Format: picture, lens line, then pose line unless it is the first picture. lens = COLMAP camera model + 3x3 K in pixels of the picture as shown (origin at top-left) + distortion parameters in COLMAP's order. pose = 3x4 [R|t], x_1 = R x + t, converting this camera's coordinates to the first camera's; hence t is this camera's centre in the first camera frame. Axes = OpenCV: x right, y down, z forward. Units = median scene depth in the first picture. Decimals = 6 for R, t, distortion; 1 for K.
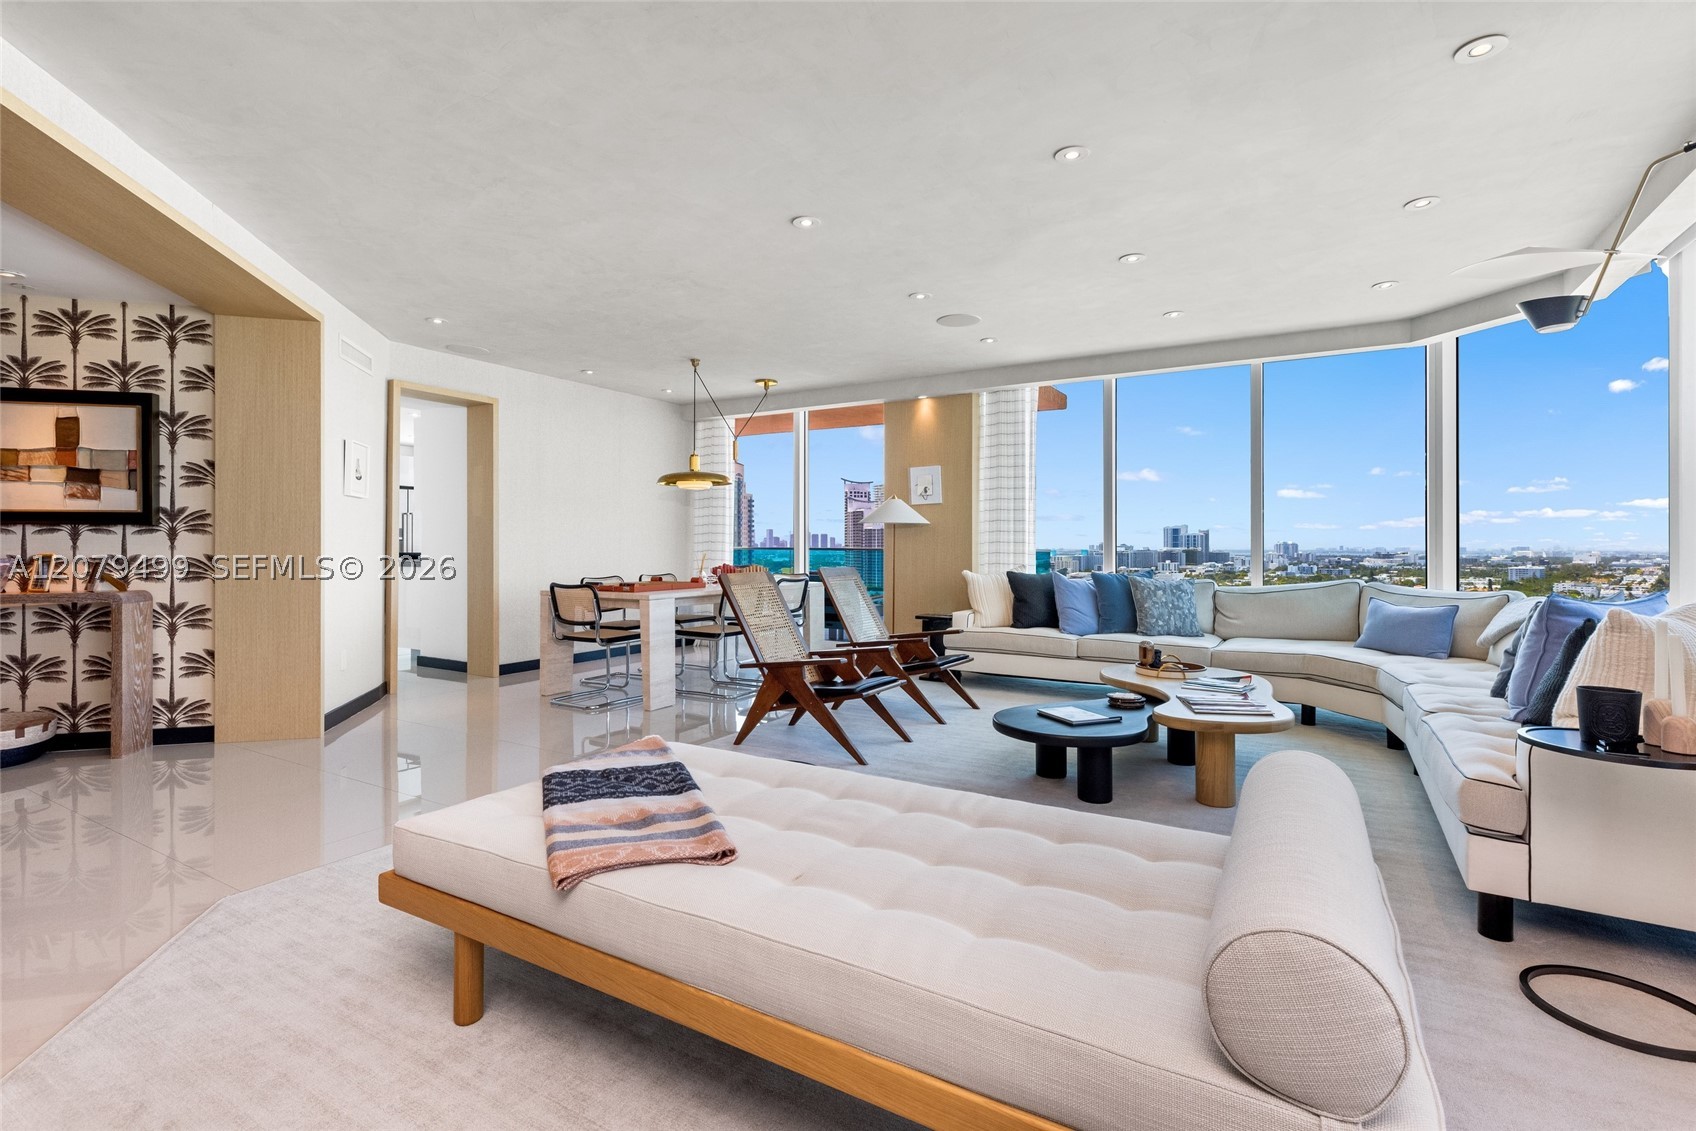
lens RADIAL K [[782.2, 0, 849.3], [0, 782.2, 542.4], [0, 0, 1]] dist [0.013299, -0.002671]
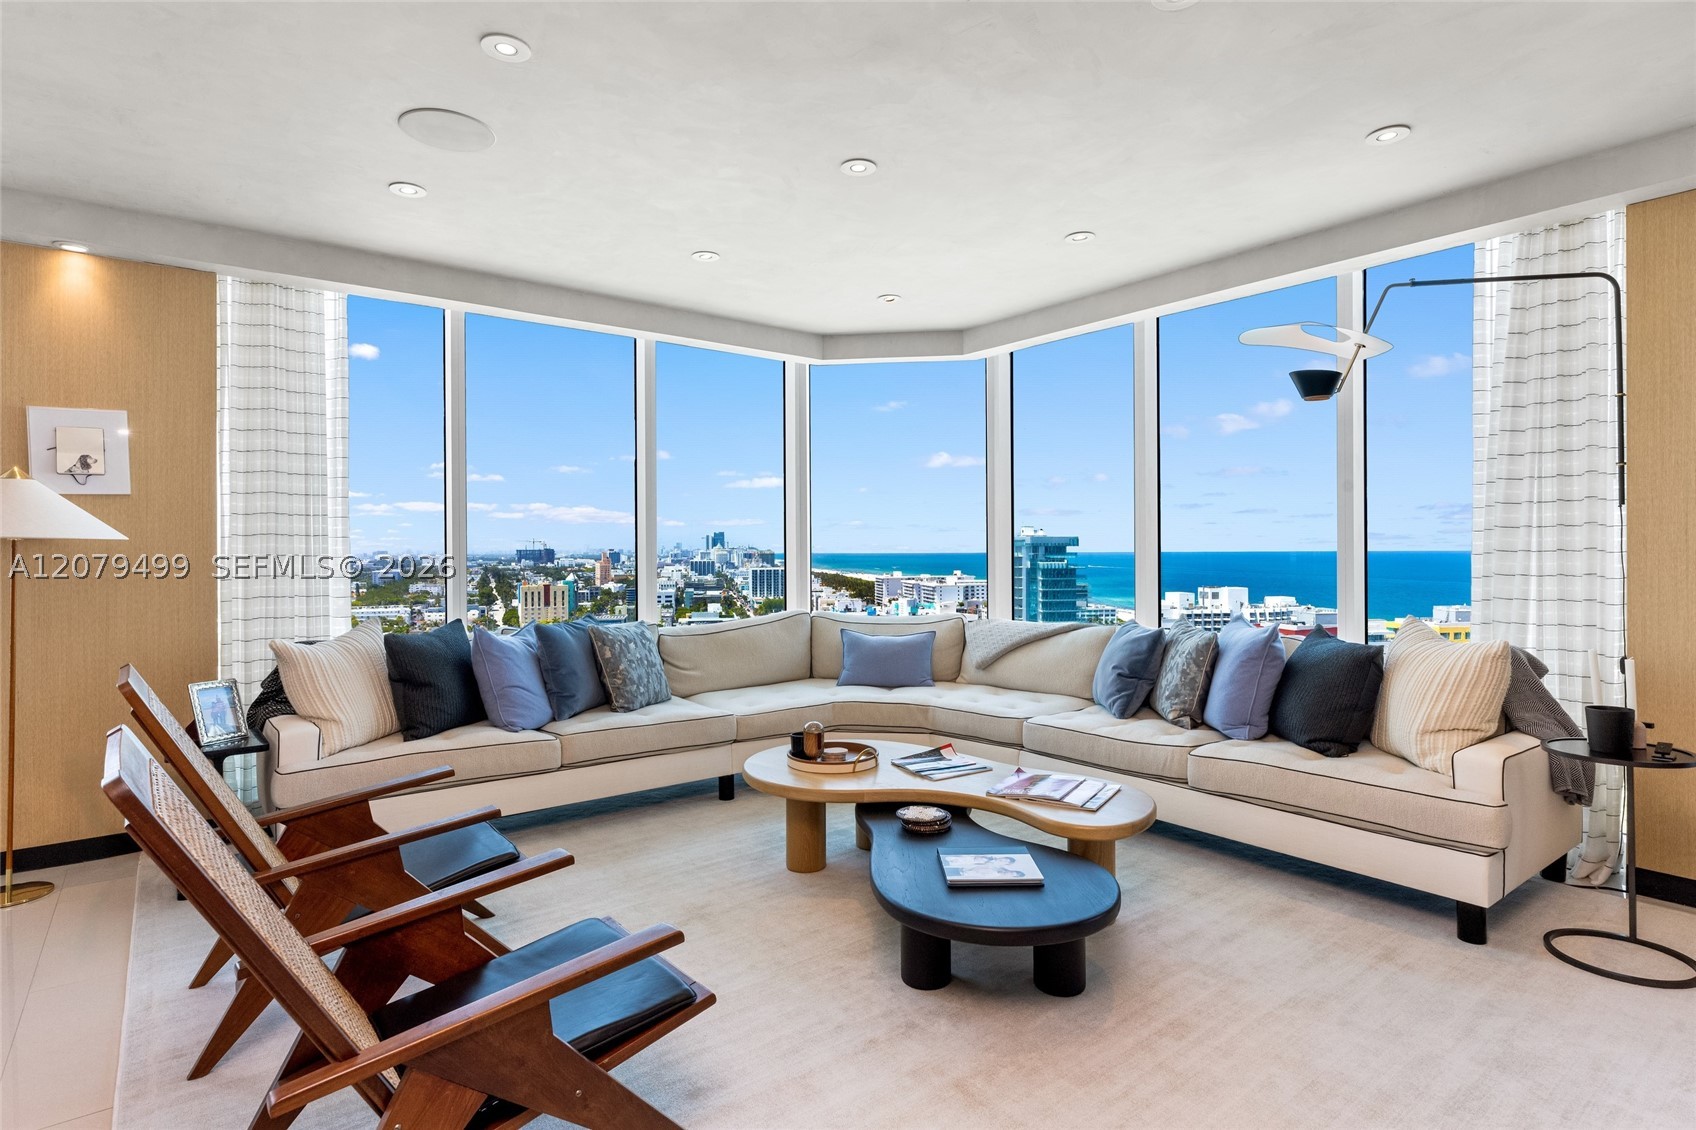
lens RADIAL K [[884.7, 0, 852.9], [0, 884.7, 546.0], [0, 0, 1]] dist [0.001338, -0.001108]
pose [[0.361904, -0.003086, 0.932210, -0.210656], [0.003841, 0.999991, 0.001820, -0.019924], [-0.932208, 0.002922, 0.361912, 0.425488]]
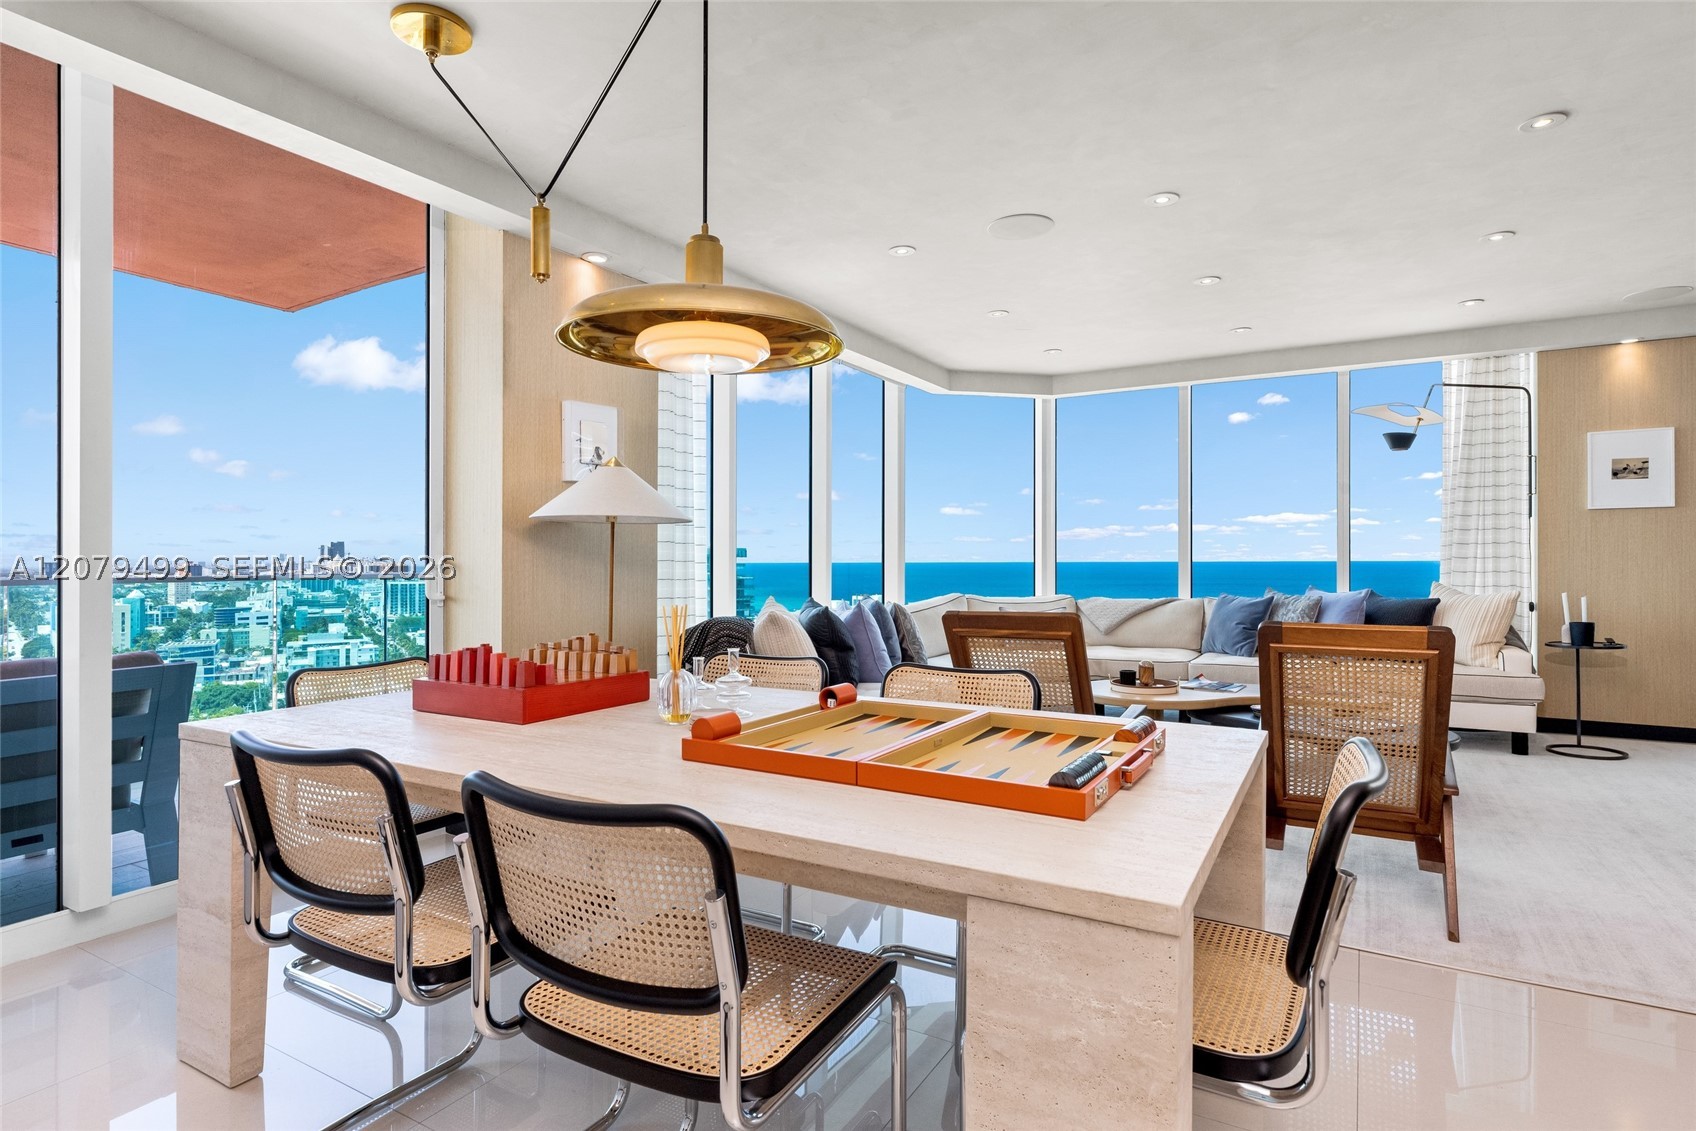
lens RADIAL K [[884.7, 0, 847.7], [0, 884.7, 557.0], [0, 0, 1]] dist [0.001338, -0.001108]
pose [[-0.006904, -0.001206, 0.999975, -0.455944], [0.001142, 0.999999, 0.001214, -0.003765], [-0.999976, 0.001151, -0.006903, 0.859024]]
